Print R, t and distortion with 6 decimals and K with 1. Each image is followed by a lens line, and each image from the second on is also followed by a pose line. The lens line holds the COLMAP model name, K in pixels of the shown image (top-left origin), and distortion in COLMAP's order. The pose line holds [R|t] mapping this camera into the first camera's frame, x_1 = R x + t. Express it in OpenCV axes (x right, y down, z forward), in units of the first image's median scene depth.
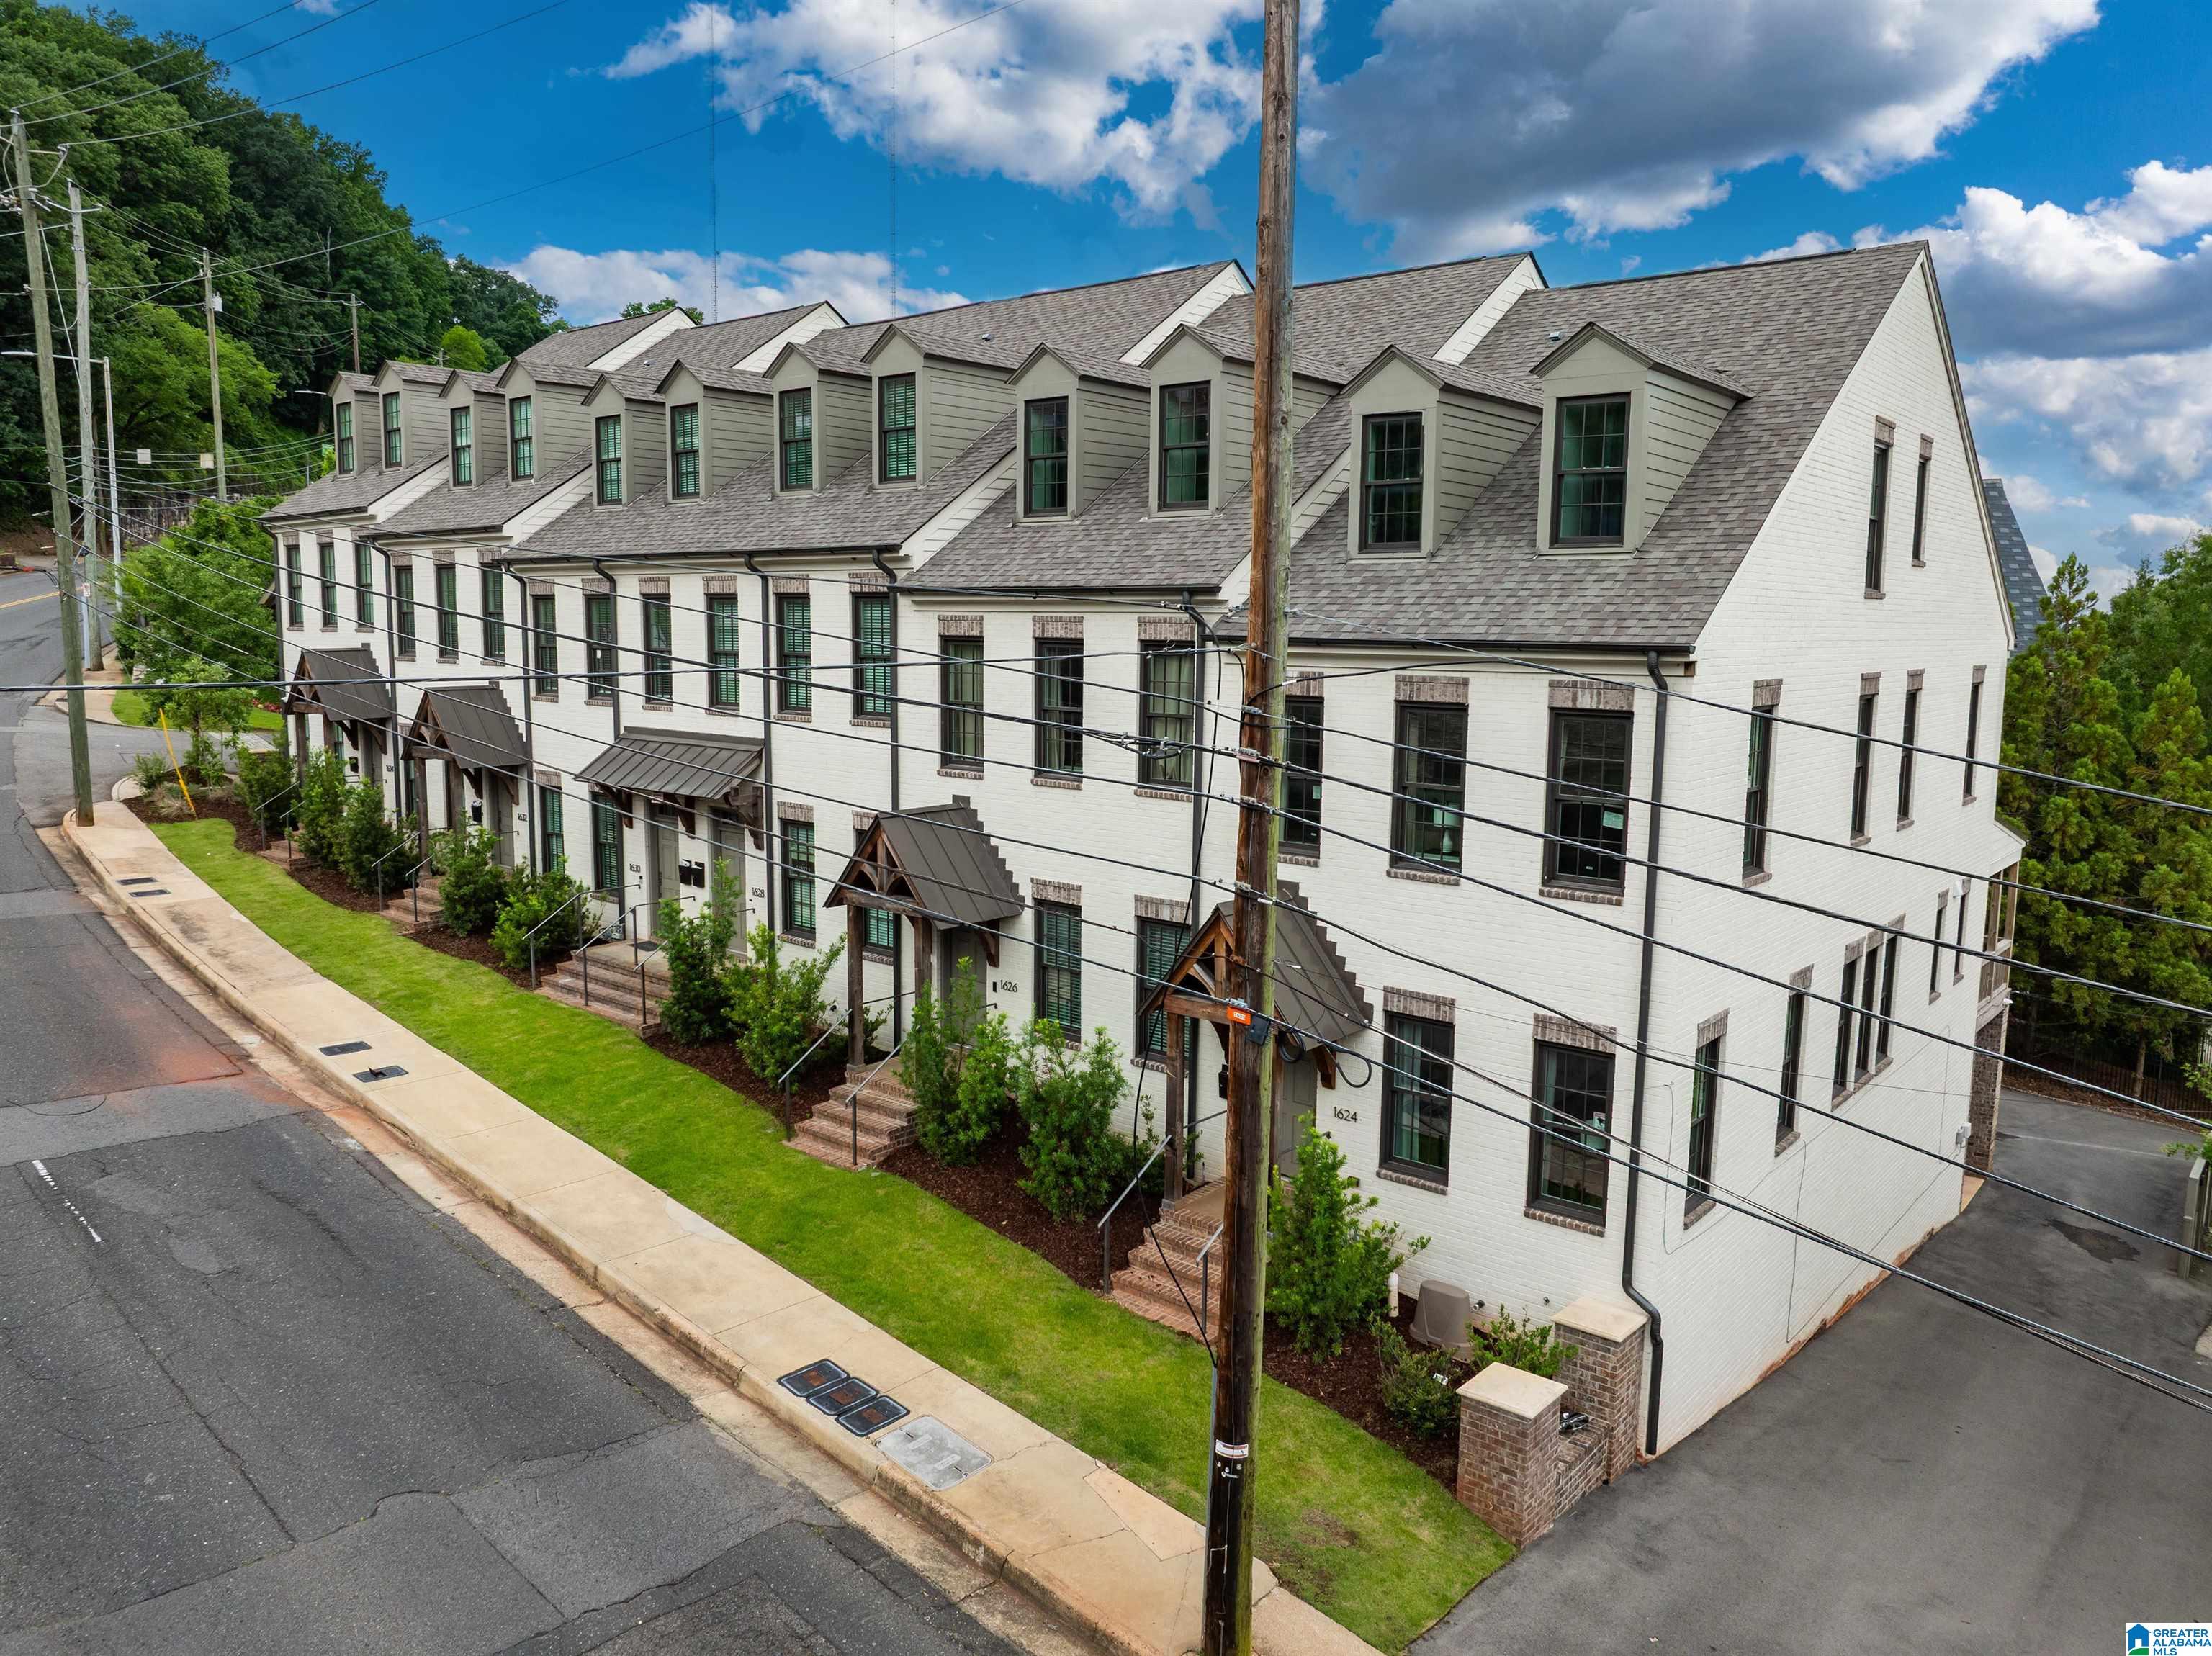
lens RADIAL K [[1538.0, 0, 1106.0], [0, 1538.0, 828.0], [0, 0, 1]] dist [-0.023422, 0.002258]
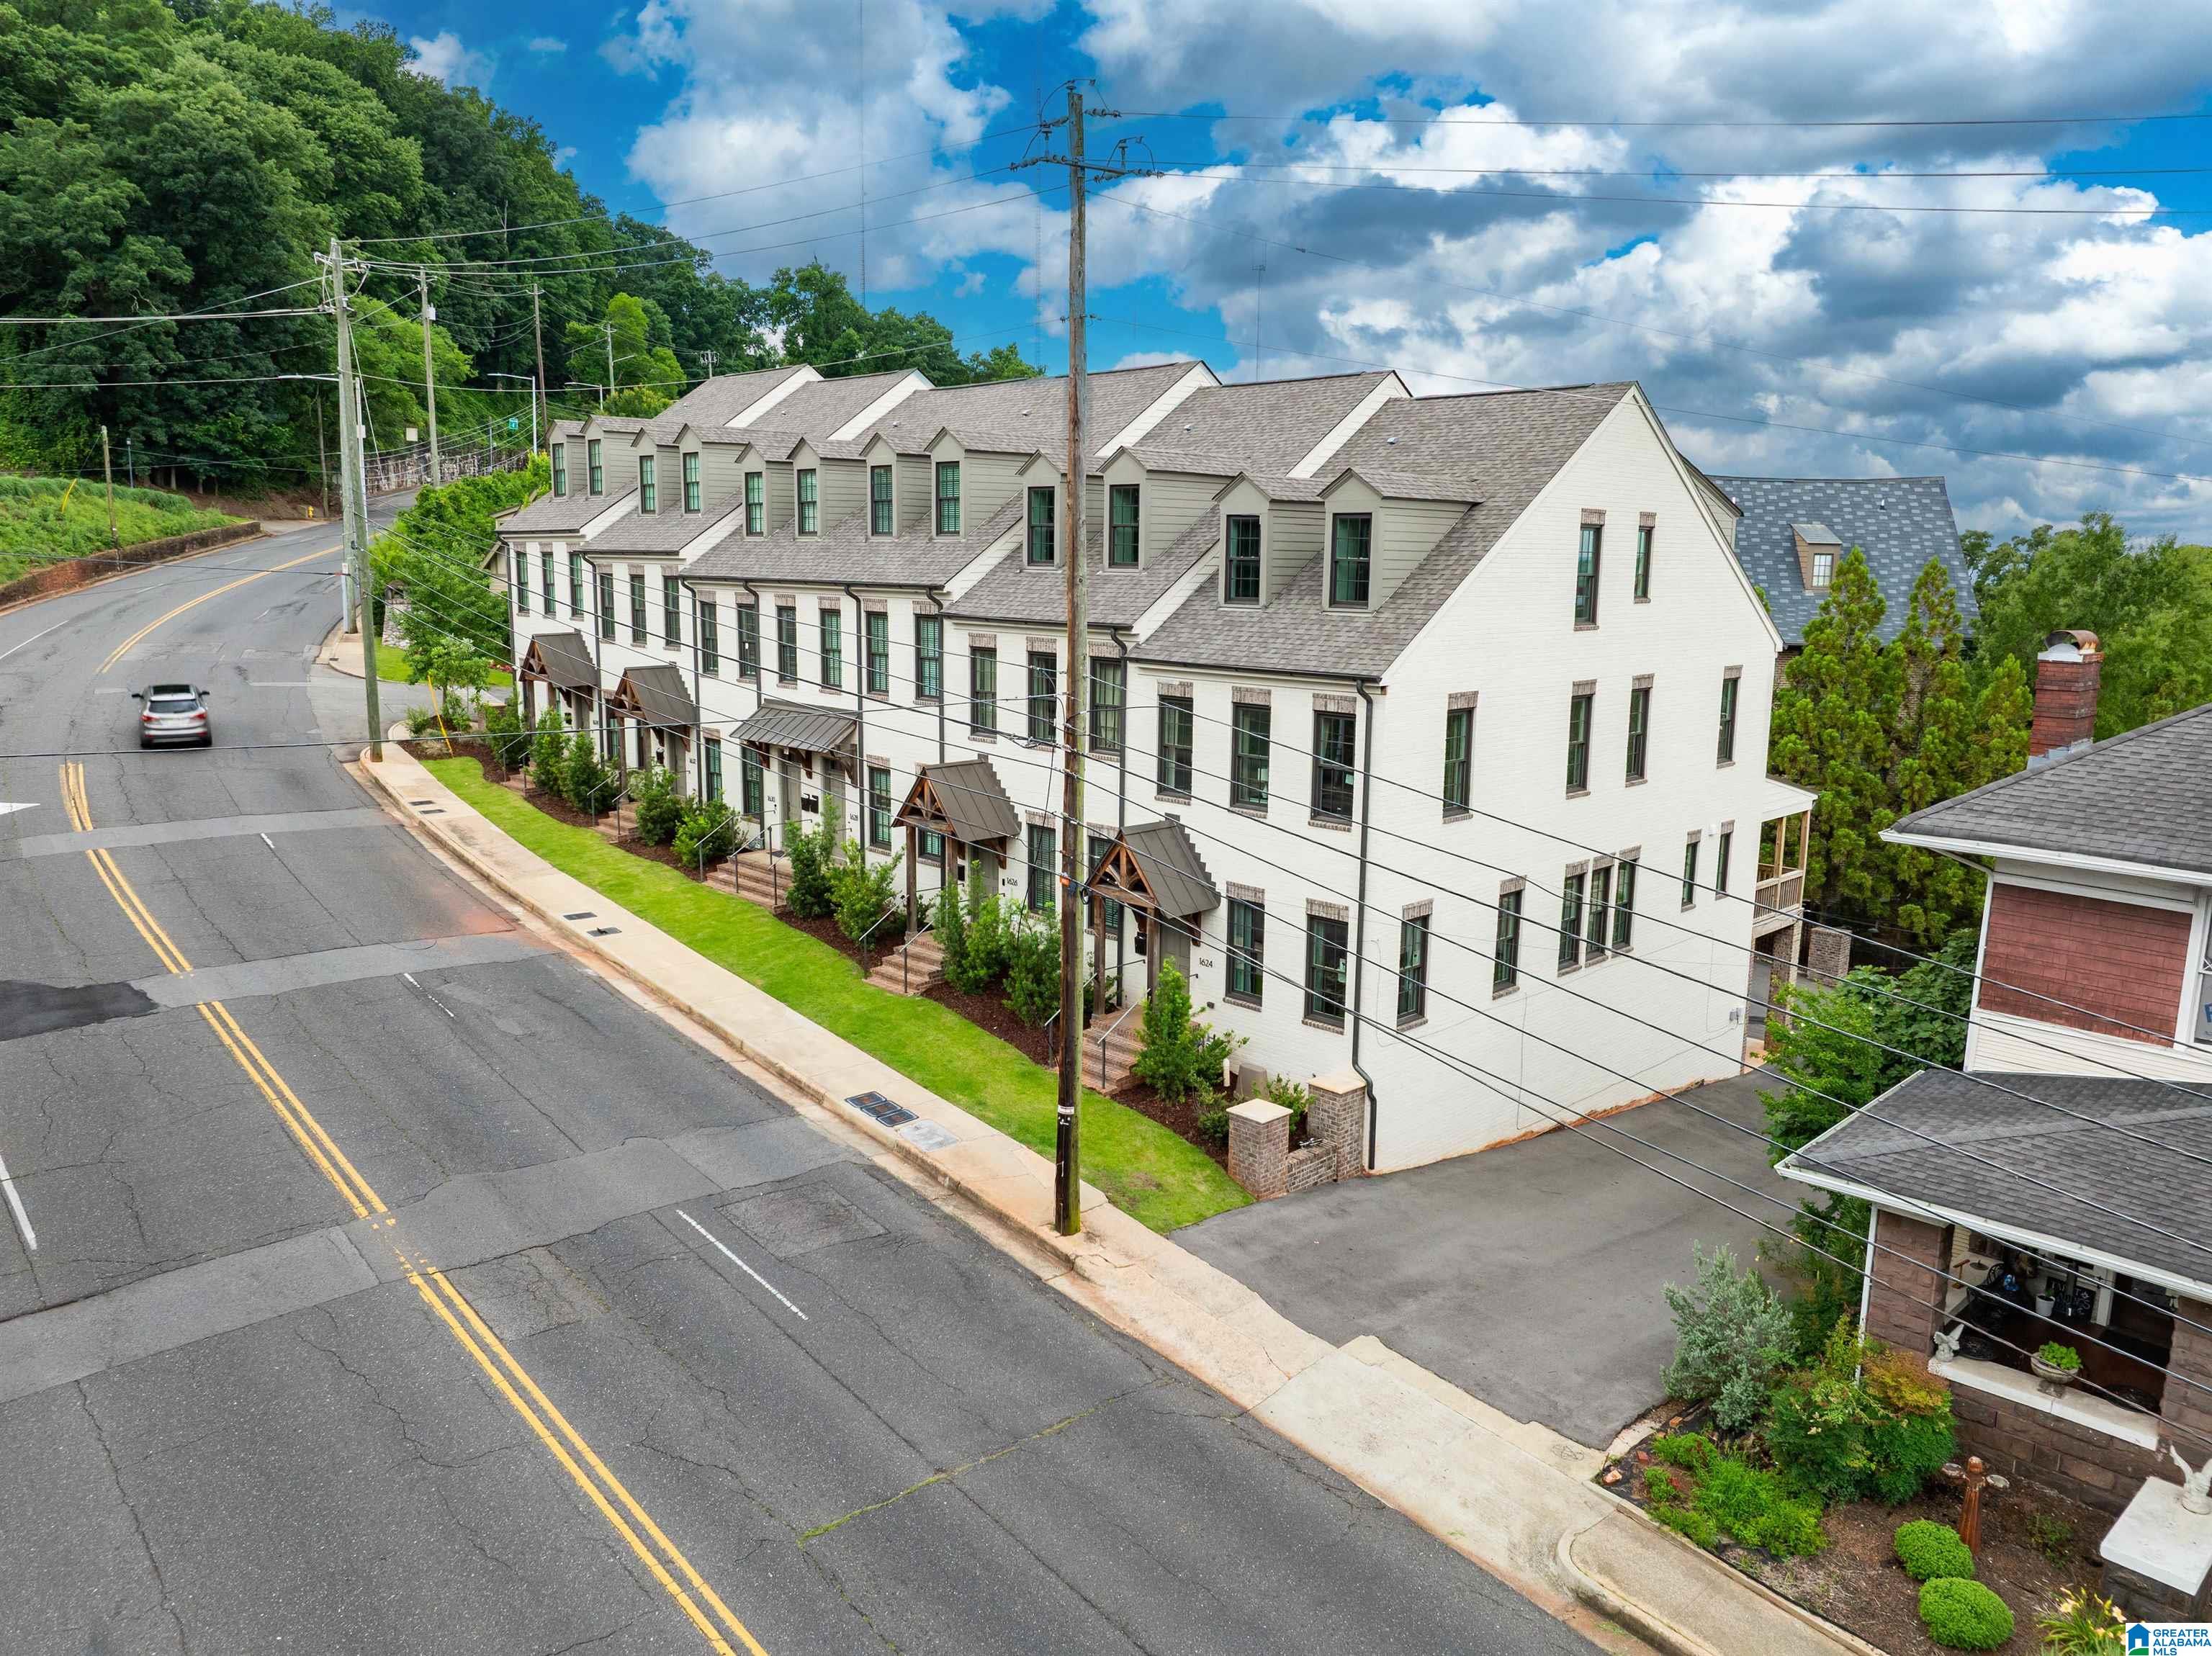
lens RADIAL K [[1532.4, 0, 1106.0], [0, 1532.4, 828.0], [0, 0, 1]] dist [0.005550, -0.044202]
pose [[0.995744, 0.017193, -0.090548, 0.154377], [-0.013334, 0.998984, 0.043054, -0.014418], [0.091196, -0.041664, 0.994961, -0.454162]]
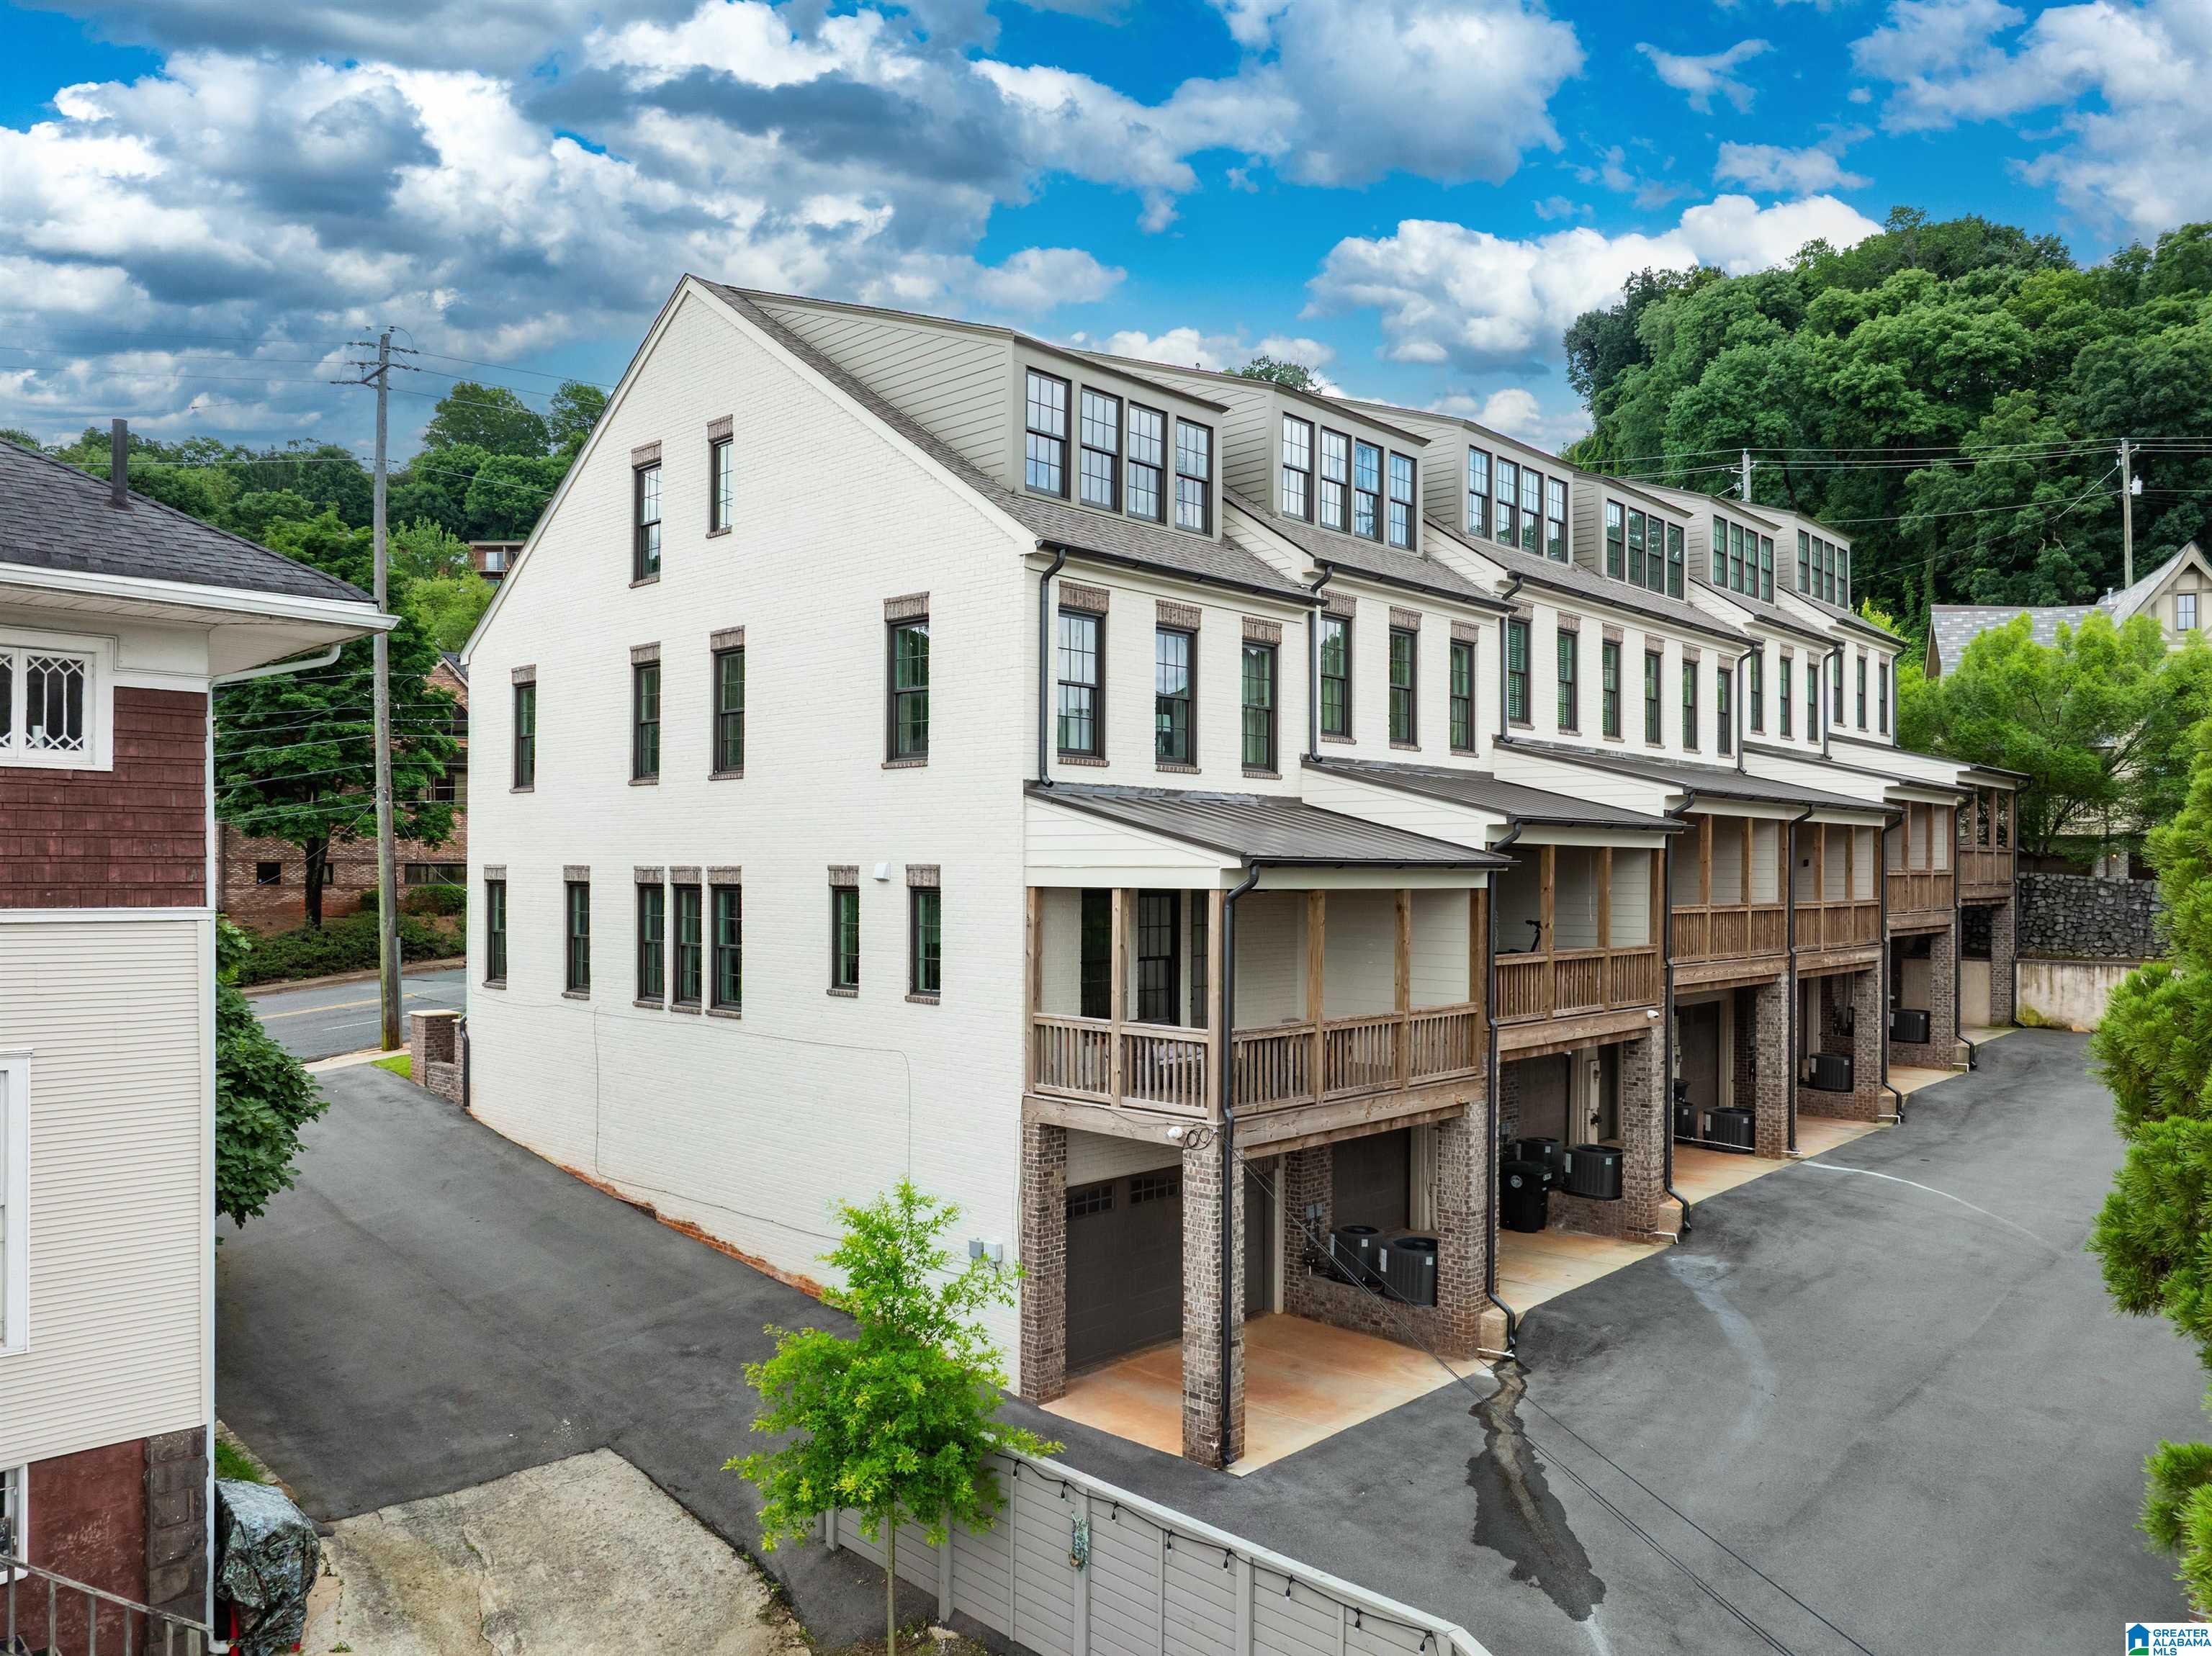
lens RADIAL K [[1569.2, 0, 1105.1], [0, 1569.2, 864.0], [0, 0, 1]] dist [-0.073766, 0.048737]
pose [[-0.051451, -0.015164, -0.998560, 1.507365], [-0.134603, 0.990866, -0.008111, 0.030172], [0.989563, 0.133992, -0.053022, 1.263980]]
